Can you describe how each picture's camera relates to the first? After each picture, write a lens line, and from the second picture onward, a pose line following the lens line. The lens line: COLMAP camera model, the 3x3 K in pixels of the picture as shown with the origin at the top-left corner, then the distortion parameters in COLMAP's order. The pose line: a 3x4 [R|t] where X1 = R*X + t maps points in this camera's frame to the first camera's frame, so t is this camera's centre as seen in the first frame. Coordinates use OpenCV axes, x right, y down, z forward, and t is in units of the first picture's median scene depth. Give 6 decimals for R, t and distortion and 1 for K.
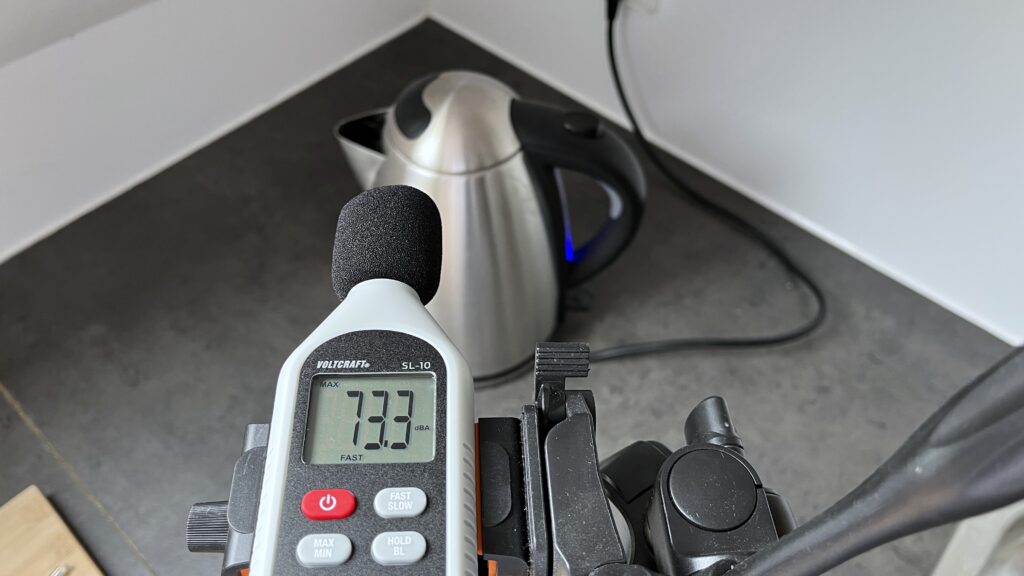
lens RADIAL K [[776.0, 0, 507.8], [0, 776.0, 302.4], [0, 0, 1]] dist [0.049584, -0.071448]
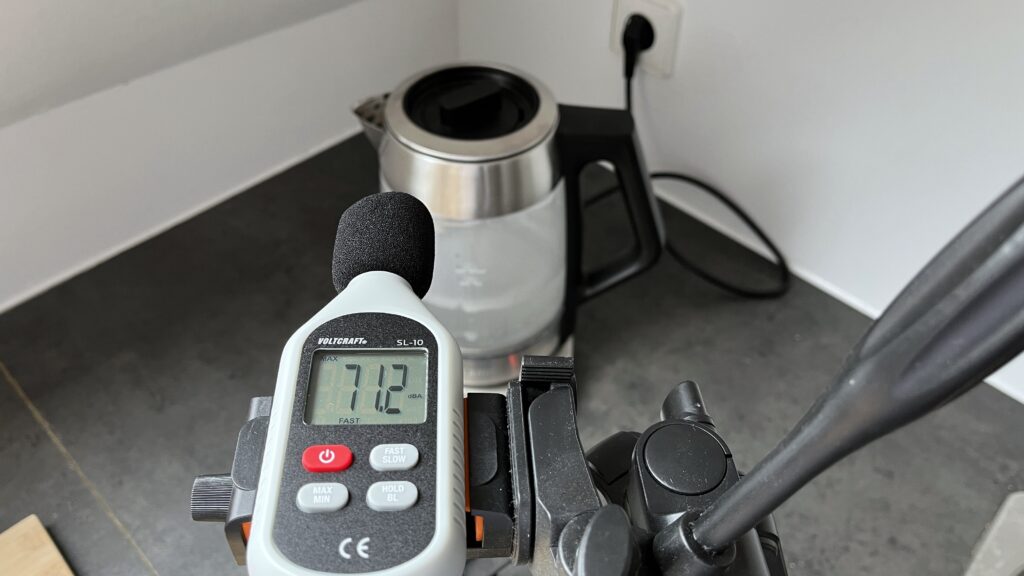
lens RADIAL K [[776.0, 0, 514.1], [0, 776.0, 295.7], [0, 0, 1]] dist [0.049584, -0.071448]
pose [[0.999869, -0.005752, 0.015154, 0.012348], [0.007419, 0.993647, -0.112299, 0.142156], [-0.014412, 0.112396, 0.993559, -0.091583]]
